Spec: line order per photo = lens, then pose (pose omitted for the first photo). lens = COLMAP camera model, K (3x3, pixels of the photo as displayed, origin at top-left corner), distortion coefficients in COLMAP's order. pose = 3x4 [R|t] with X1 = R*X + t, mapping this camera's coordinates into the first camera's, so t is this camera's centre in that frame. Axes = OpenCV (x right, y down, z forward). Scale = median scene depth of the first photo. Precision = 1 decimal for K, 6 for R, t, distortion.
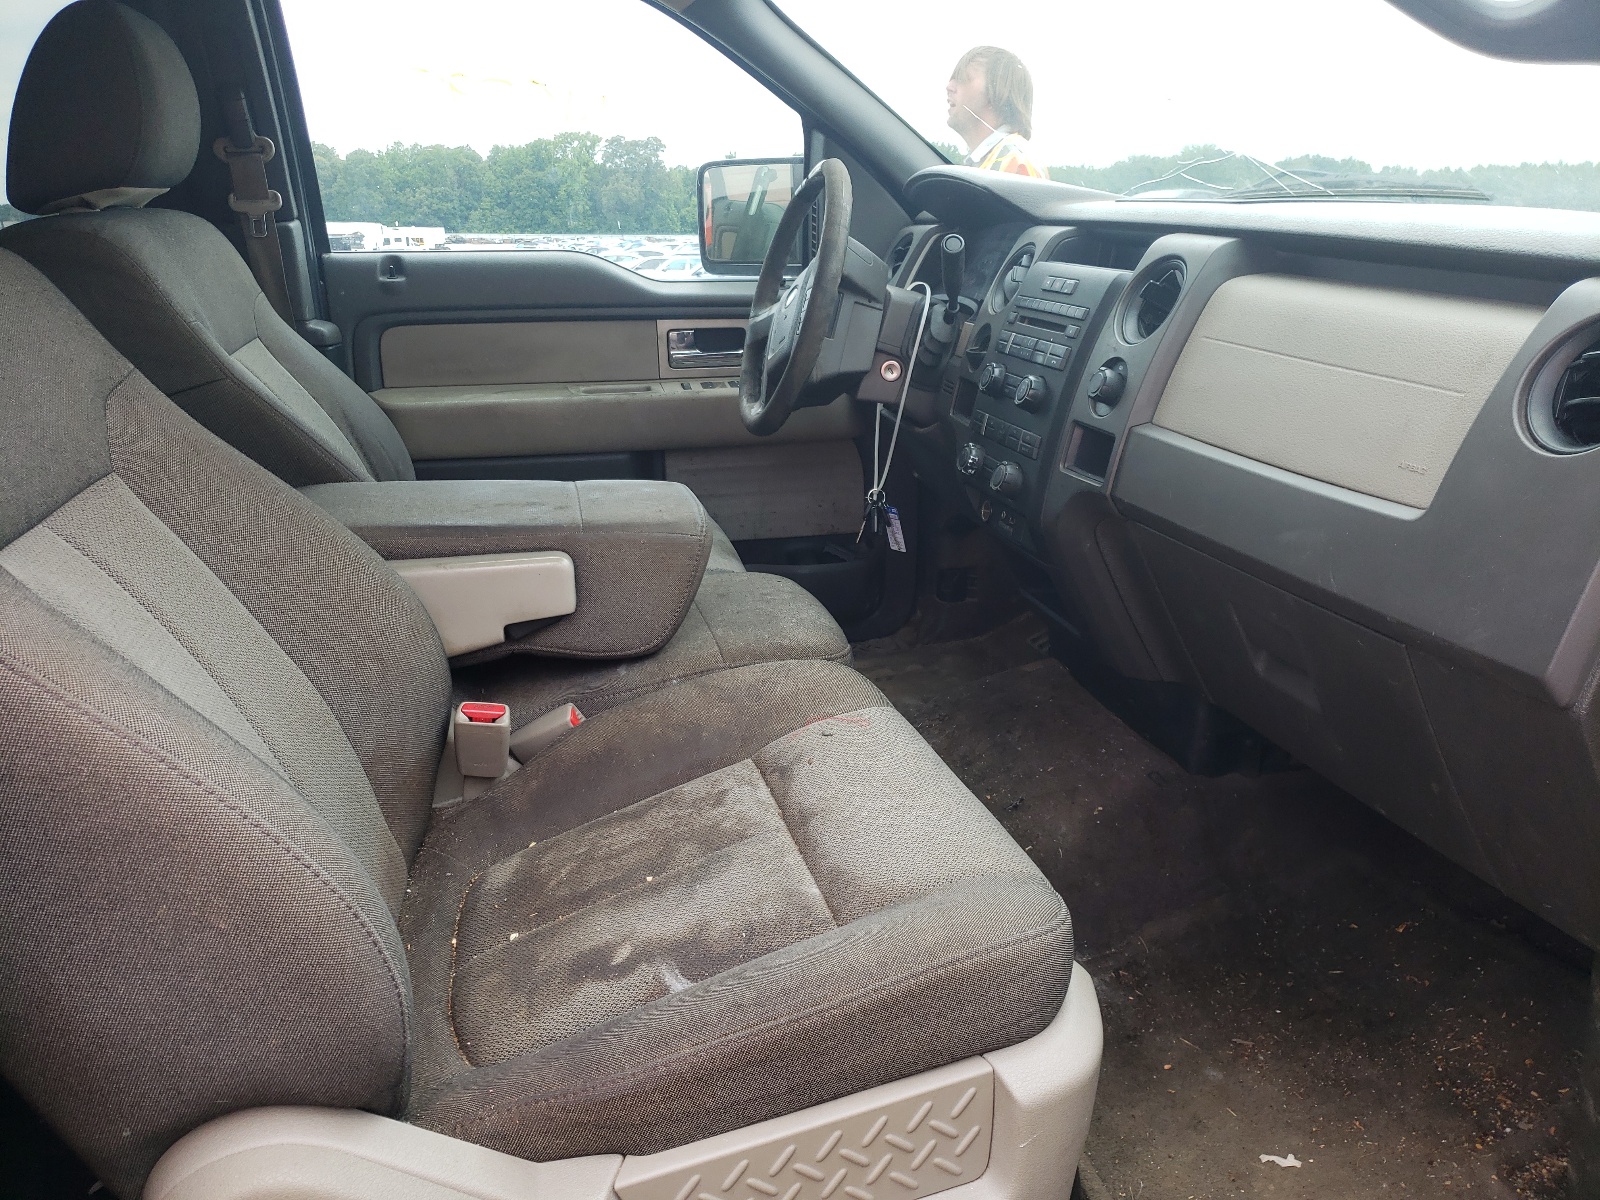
lens RADIAL K [[1229.8, 0, 796.4], [0, 1229.8, 686.4], [0, 0, 1]] dist [0.182052, -0.351047]
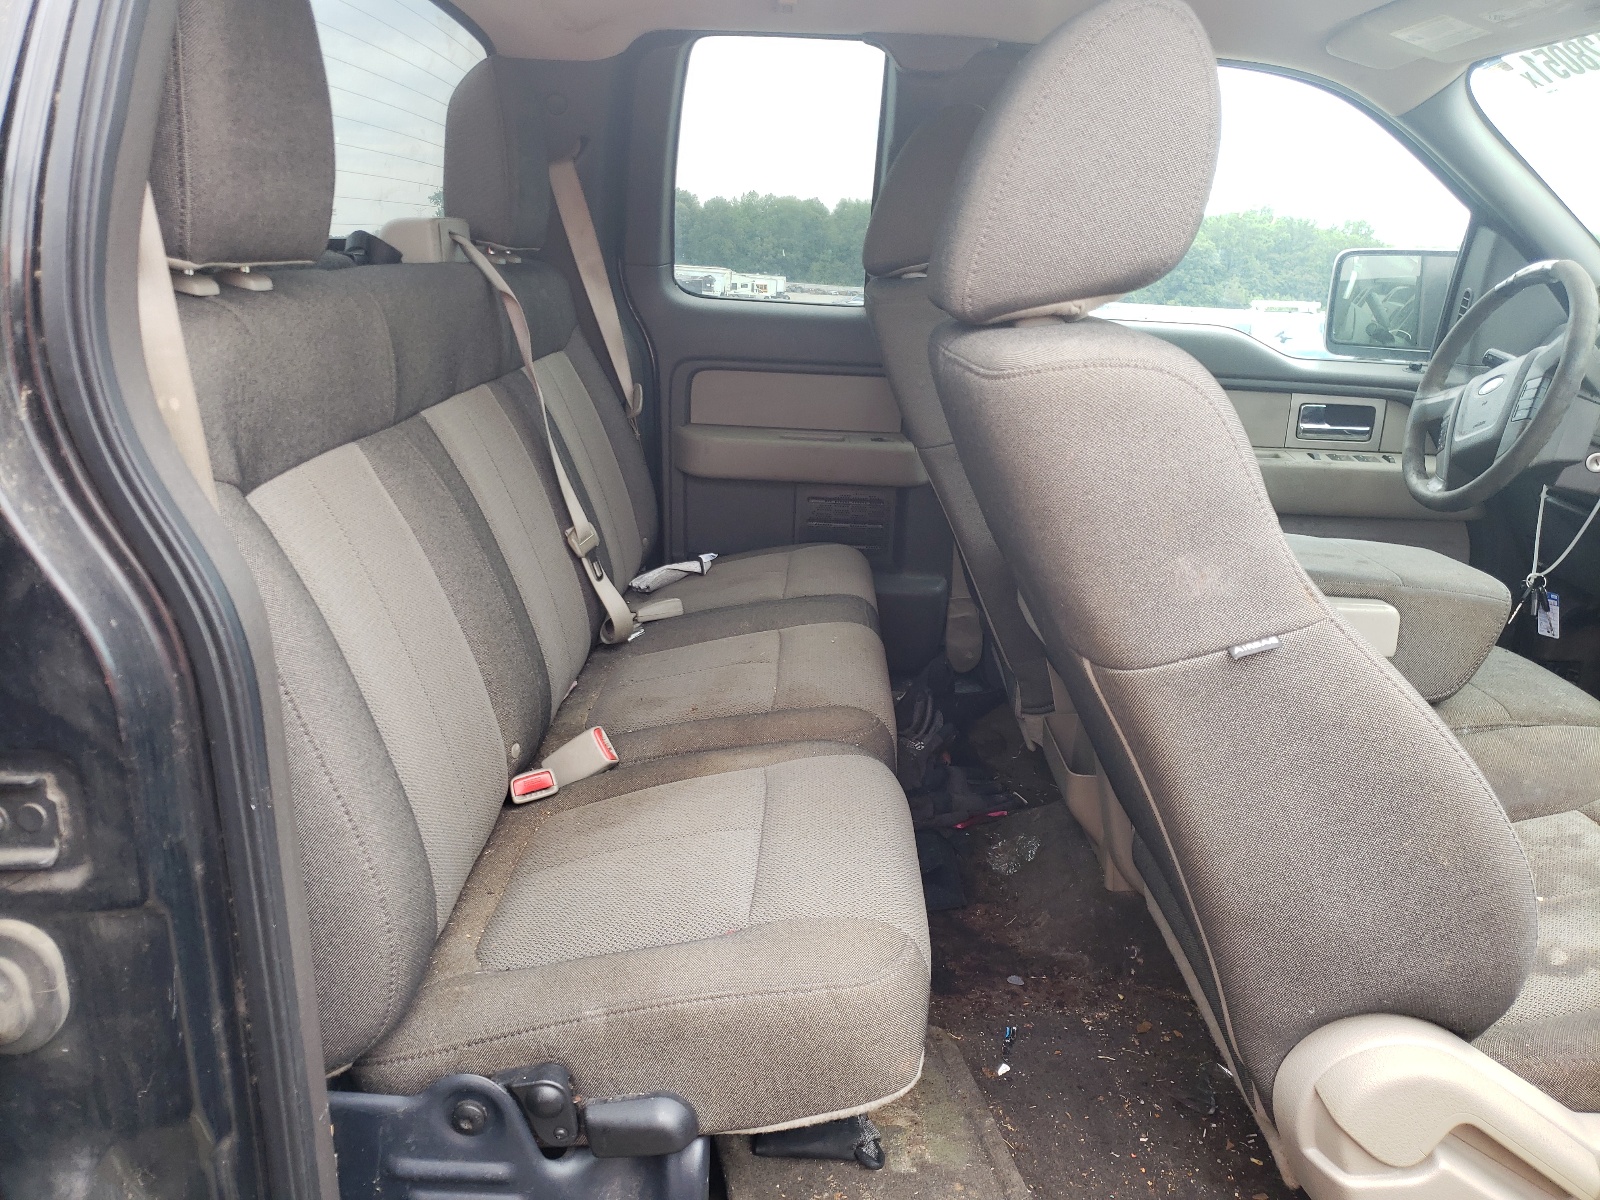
lens RADIAL K [[1230.3, 0, 799.2], [0, 1230.3, 744.1], [0, 0, 1]] dist [0.004688, 0.003905]
pose [[0.967489, 0.144354, -0.207670, -0.282700], [-0.143392, 0.989469, 0.019760, 0.045707], [0.208335, 0.010661, 0.977999, -0.121741]]
